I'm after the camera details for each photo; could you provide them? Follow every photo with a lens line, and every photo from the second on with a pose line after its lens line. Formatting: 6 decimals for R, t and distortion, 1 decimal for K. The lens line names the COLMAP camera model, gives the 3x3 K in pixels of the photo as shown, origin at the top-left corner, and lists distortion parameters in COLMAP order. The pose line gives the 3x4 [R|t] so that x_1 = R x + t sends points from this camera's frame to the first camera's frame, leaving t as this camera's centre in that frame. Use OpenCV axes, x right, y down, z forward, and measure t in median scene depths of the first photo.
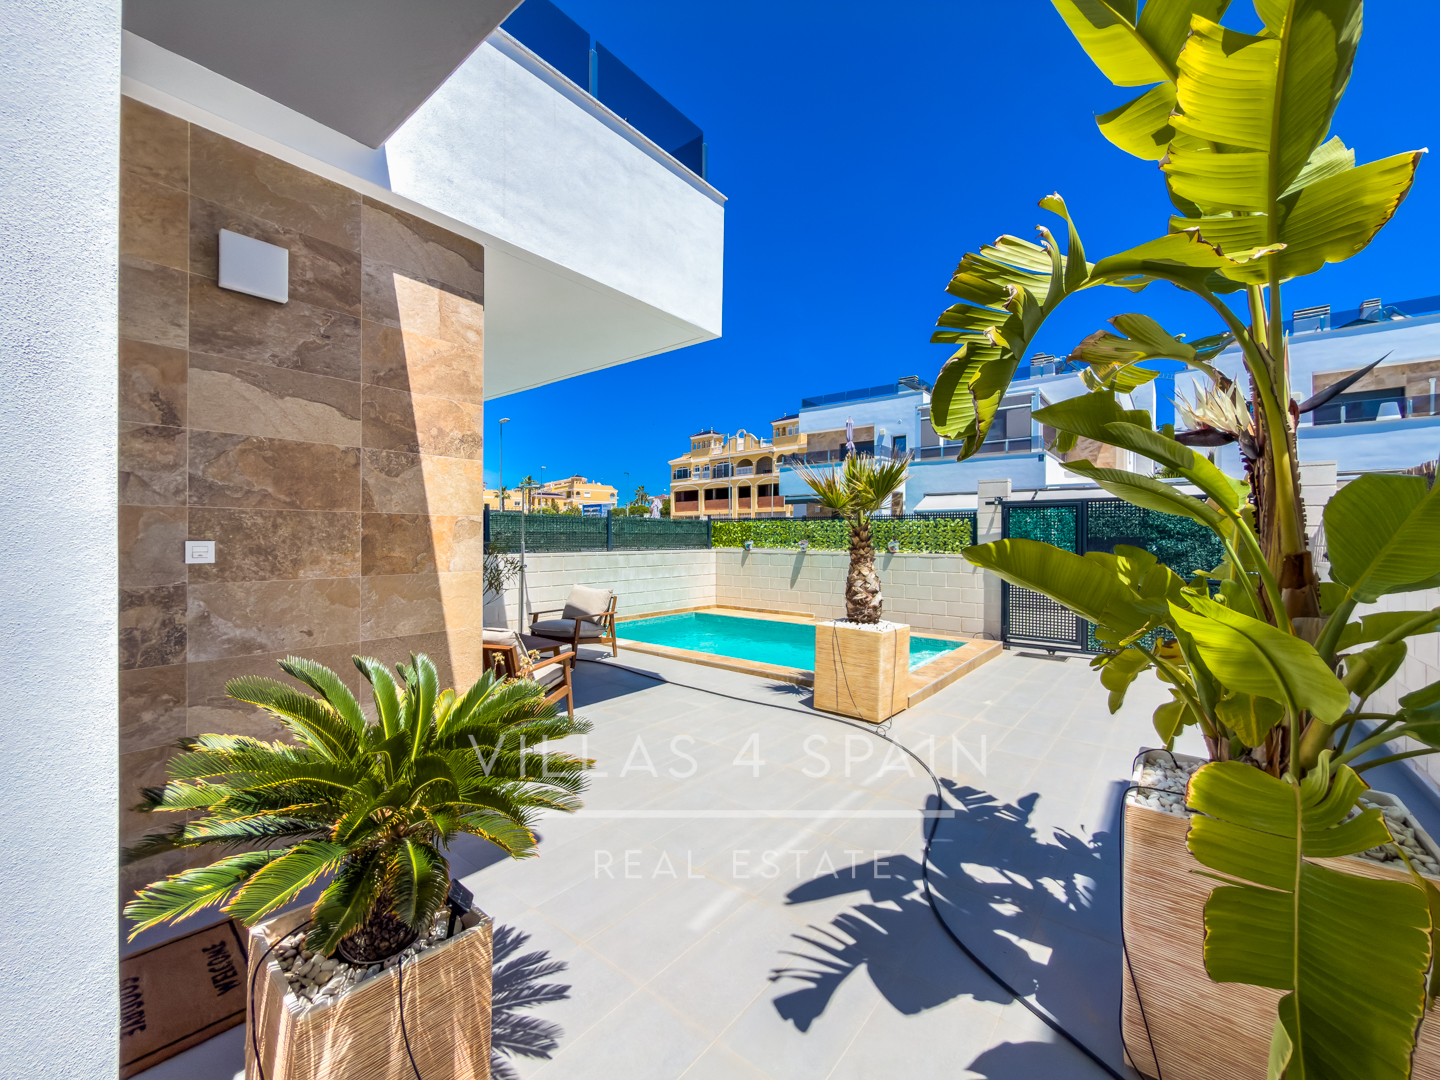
lens RADIAL K [[584.2, 0, 706.2], [0, 584.2, 533.6], [0, 0, 1]] dist [0.002668, -0.000367]
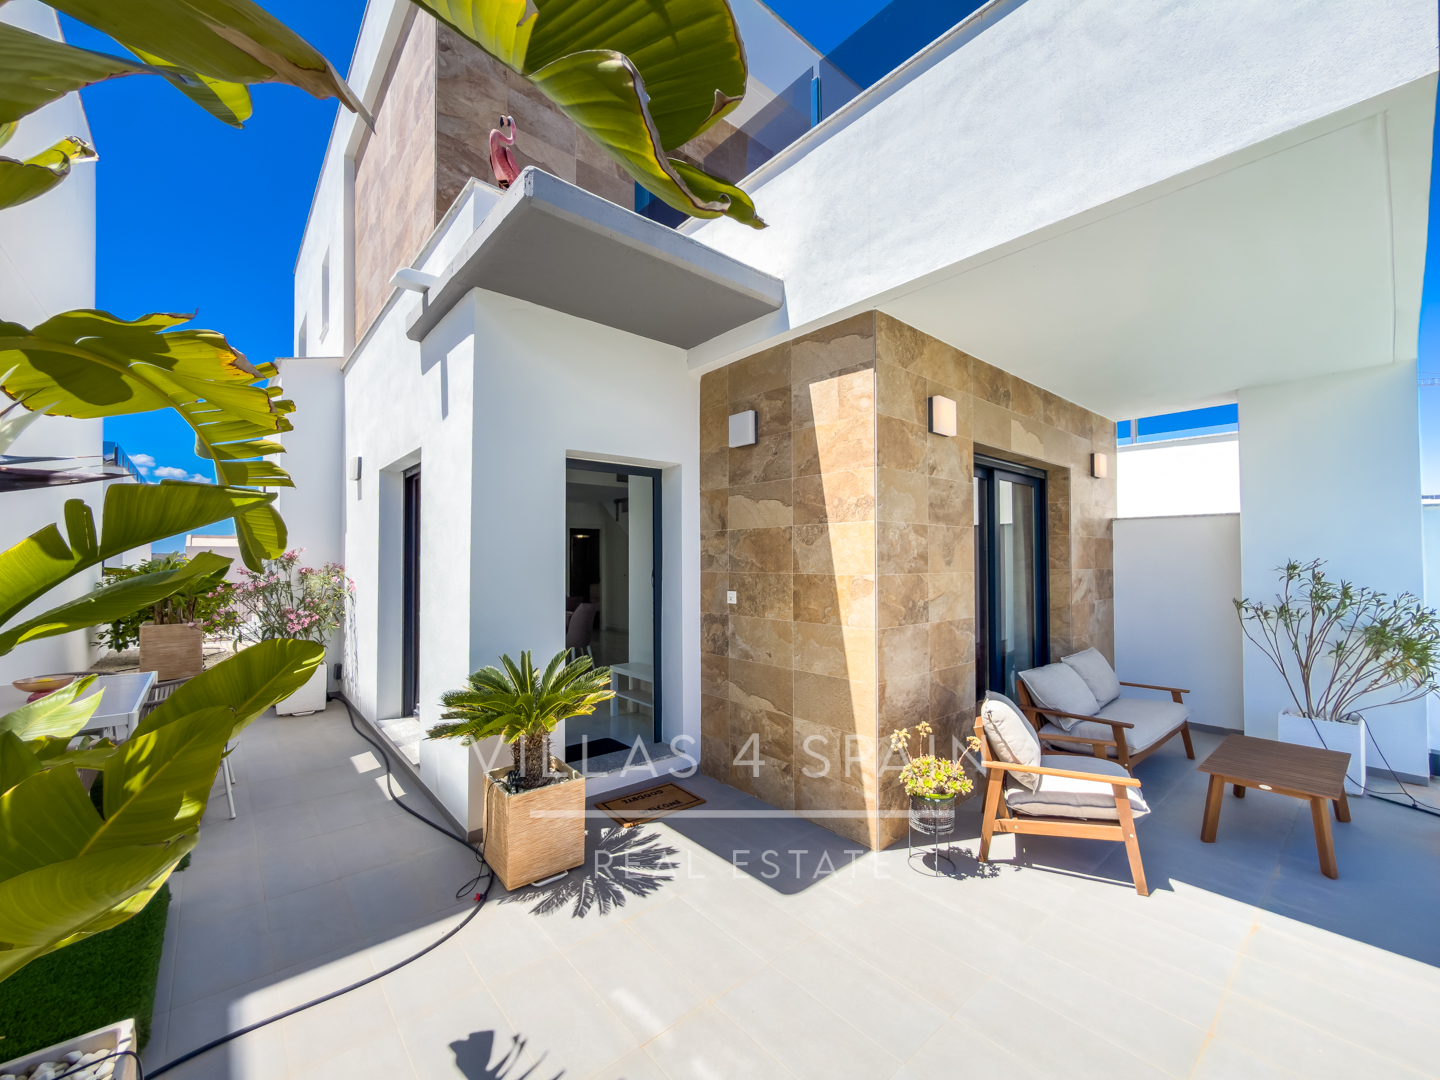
lens RADIAL K [[584.2, 0, 729.1], [0, 584.2, 548.7], [0, 0, 1]] dist [0.002668, -0.000367]
pose [[-0.167950, -0.025160, -0.985474, 0.759876], [0.005175, 0.999638, -0.026403, -0.058529], [0.985782, -0.009534, -0.167759, 1.071084]]
